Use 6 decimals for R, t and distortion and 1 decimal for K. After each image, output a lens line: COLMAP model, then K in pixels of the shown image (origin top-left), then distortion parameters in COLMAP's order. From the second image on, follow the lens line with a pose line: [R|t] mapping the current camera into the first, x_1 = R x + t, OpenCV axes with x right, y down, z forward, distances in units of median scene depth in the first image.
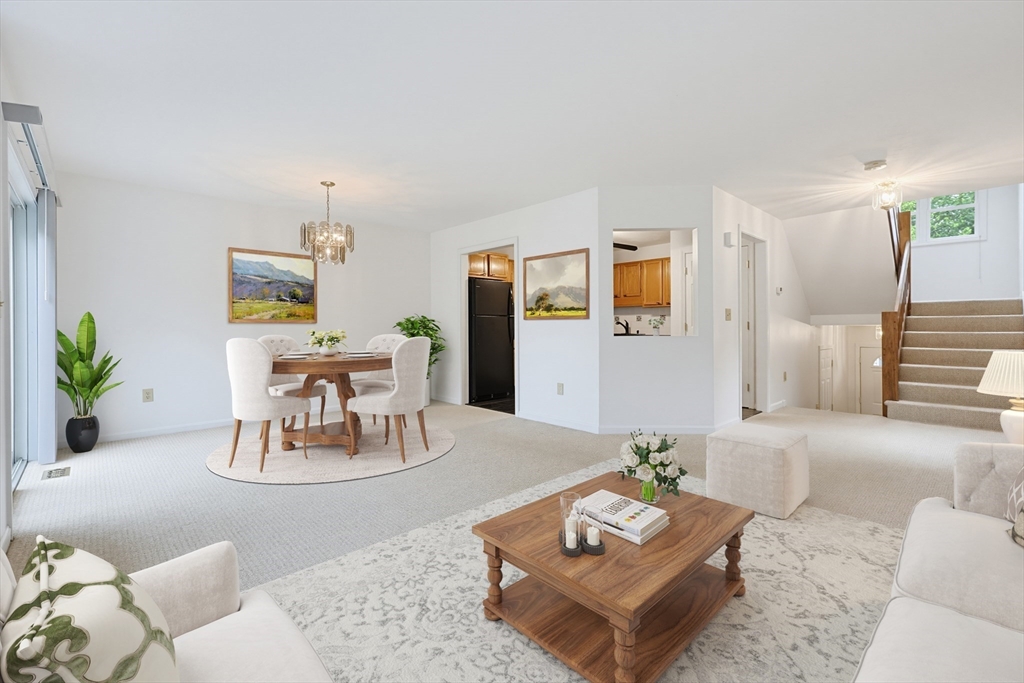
lens RADIAL K [[442.2, 0, 512.6], [0, 442.2, 330.9], [0, 0, 1]] dist [0.004443, 0.000115]
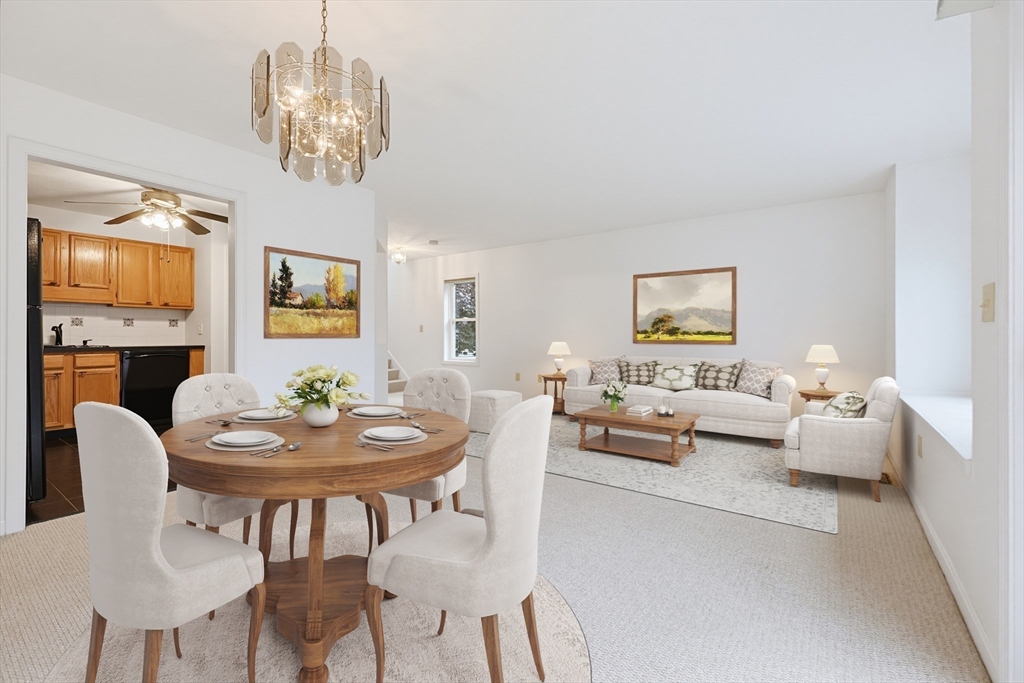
lens RADIAL K [[442.2, 0, 511.5], [0, 442.2, 336.5], [0, 0, 1]] dist [0.004443, 0.000115]
pose [[-0.183812, 0.001307, 0.982960, -1.593412], [0.010602, 0.999944, 0.000654, 0.000026], [-0.982904, 0.010542, -0.183816, 1.671082]]
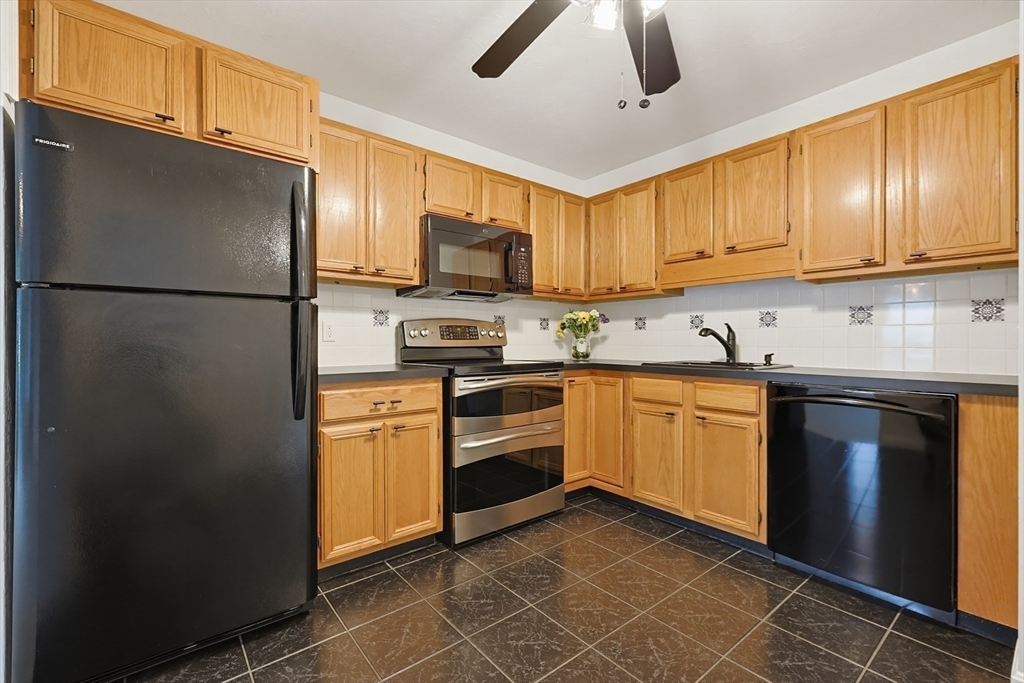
lens RADIAL K [[442.2, 0, 507.5], [0, 442.2, 341.8], [0, 0, 1]] dist [0.004443, 0.000115]
pose [[0.996233, 0.005394, -0.086544, 0.382729], [-0.006056, 0.999954, -0.007389, -0.021557], [0.086501, 0.007885, 0.996221, 2.158829]]
